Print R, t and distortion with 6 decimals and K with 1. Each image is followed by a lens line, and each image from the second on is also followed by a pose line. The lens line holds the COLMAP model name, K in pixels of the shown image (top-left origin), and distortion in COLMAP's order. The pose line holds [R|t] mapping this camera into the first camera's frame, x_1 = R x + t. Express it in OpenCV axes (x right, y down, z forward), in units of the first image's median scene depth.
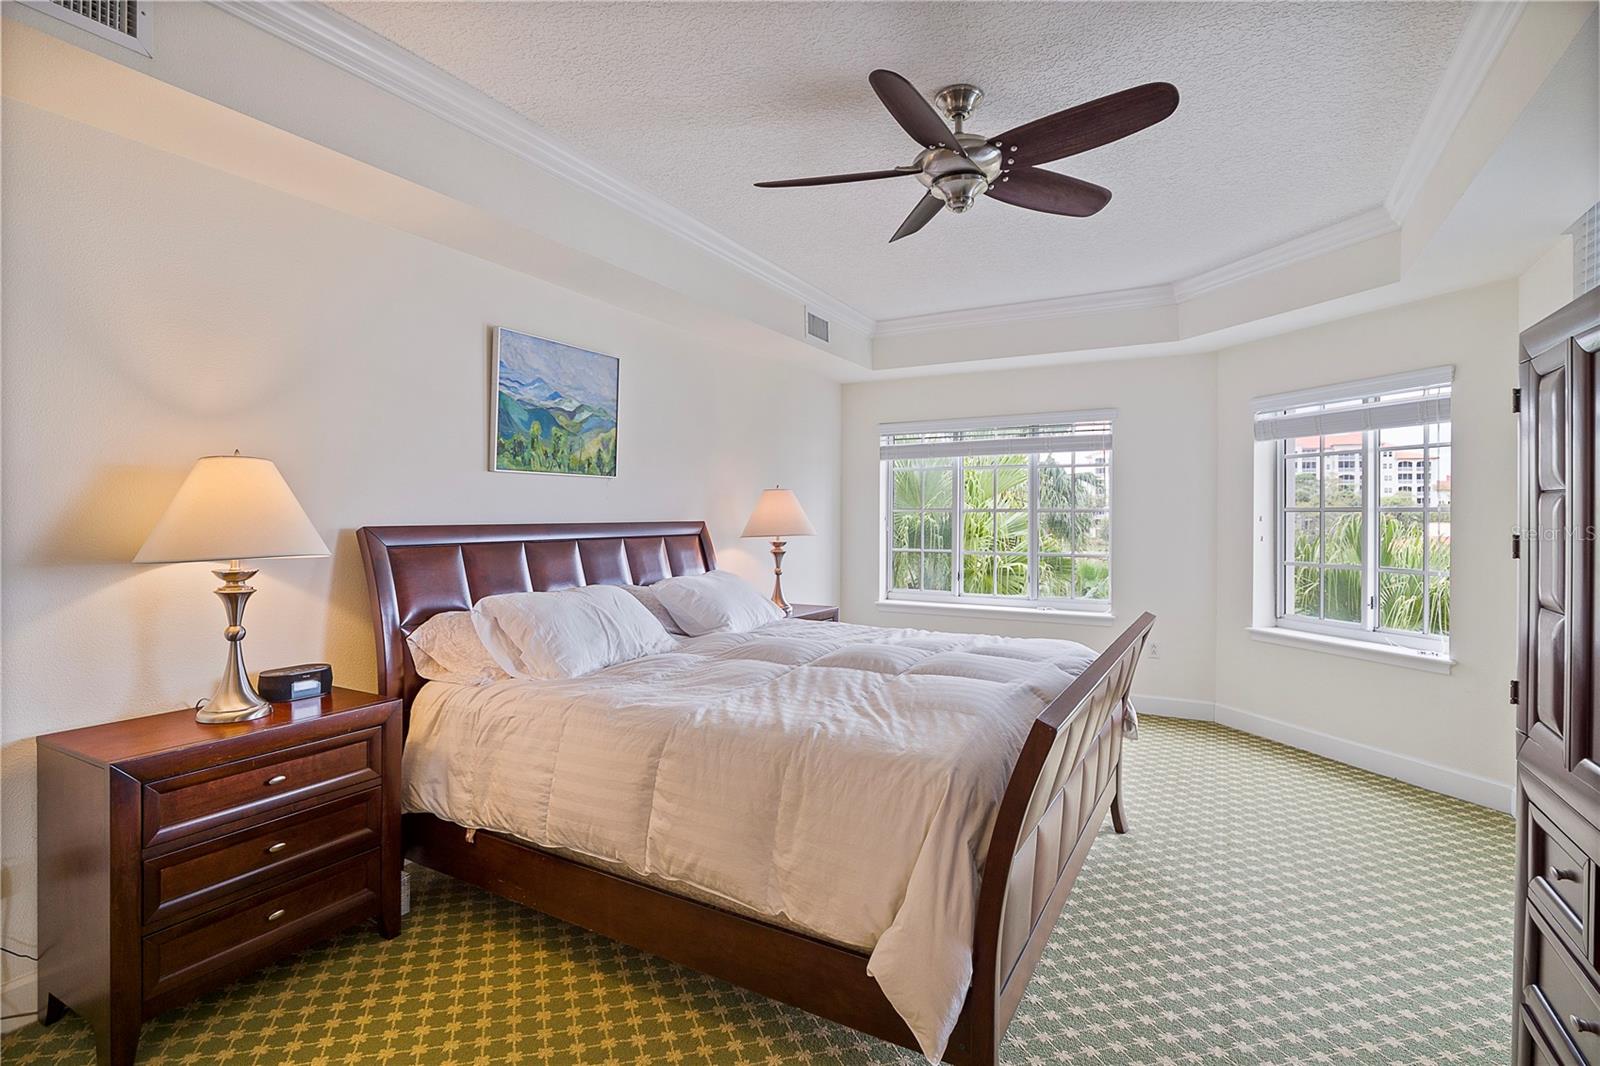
lens RADIAL K [[785.3, 0, 800.3], [0, 785.3, 517.6], [0, 0, 1]] dist [-0.013853, -0.001067]
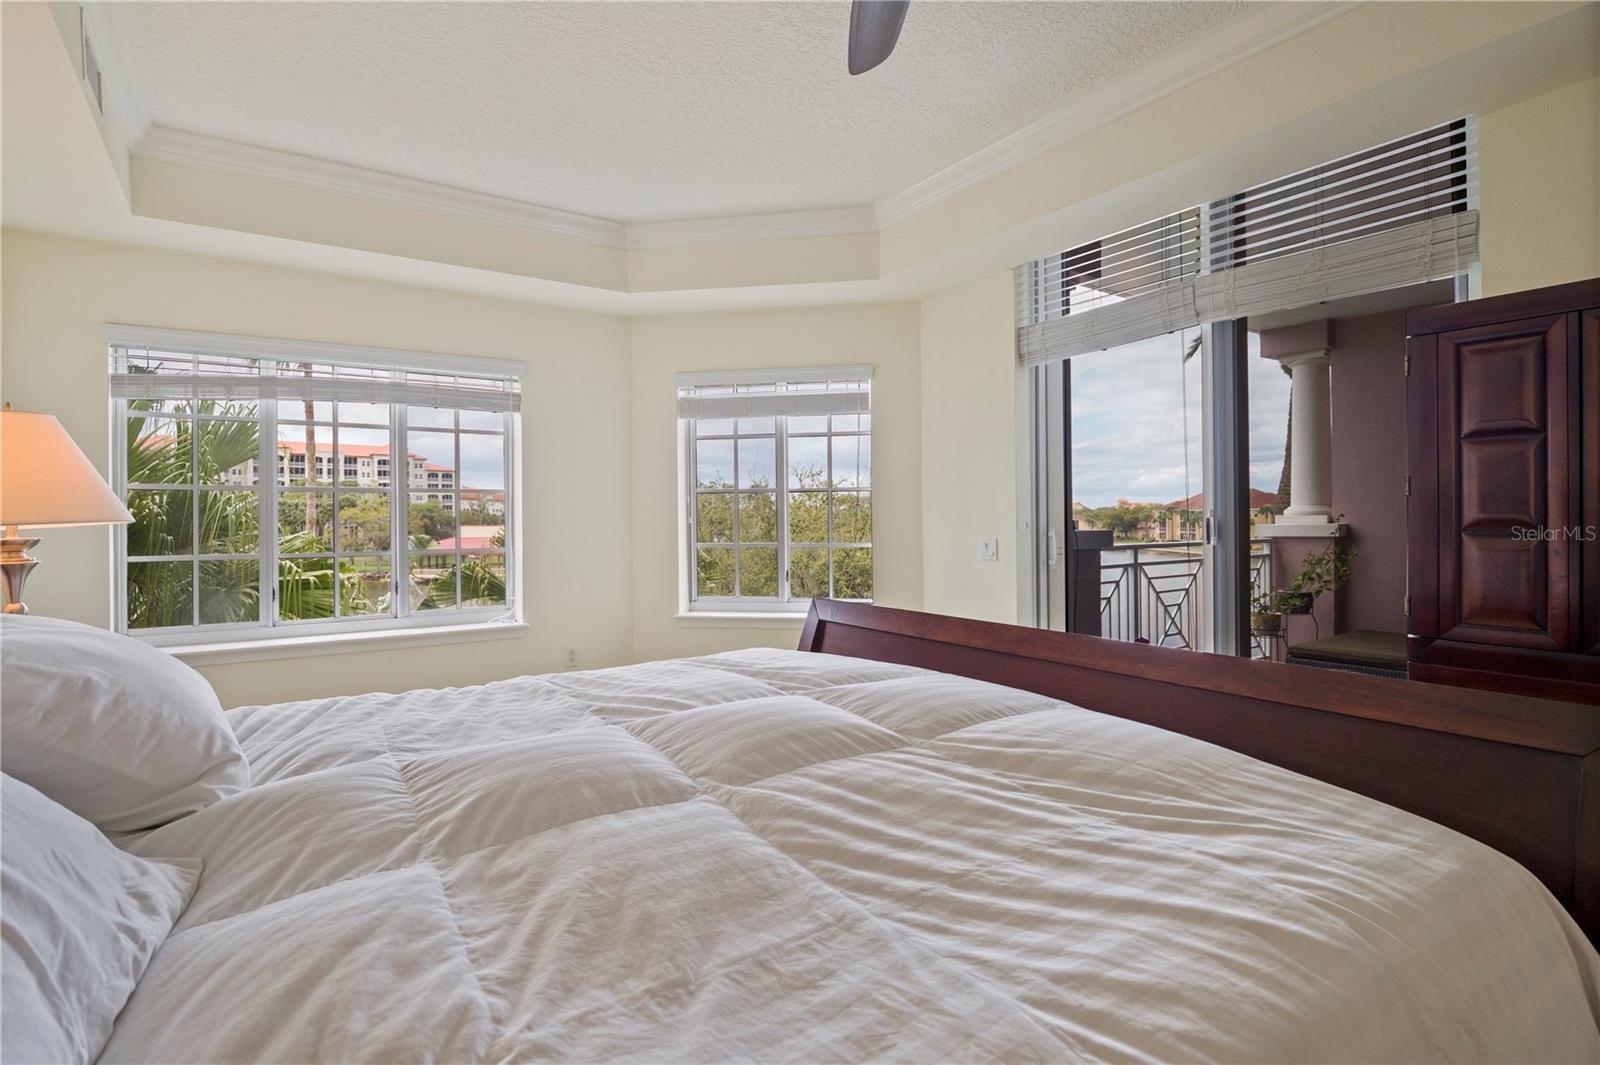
lens RADIAL K [[785.3, 0, 800.3], [0, 785.3, 517.1], [0, 0, 1]] dist [-0.013853, -0.001067]
pose [[0.449056, -0.005296, 0.893488, -0.265241], [0.012695, 0.999919, -0.000453, 0.031713], [-0.893414, 0.011546, 0.449087, 0.577504]]
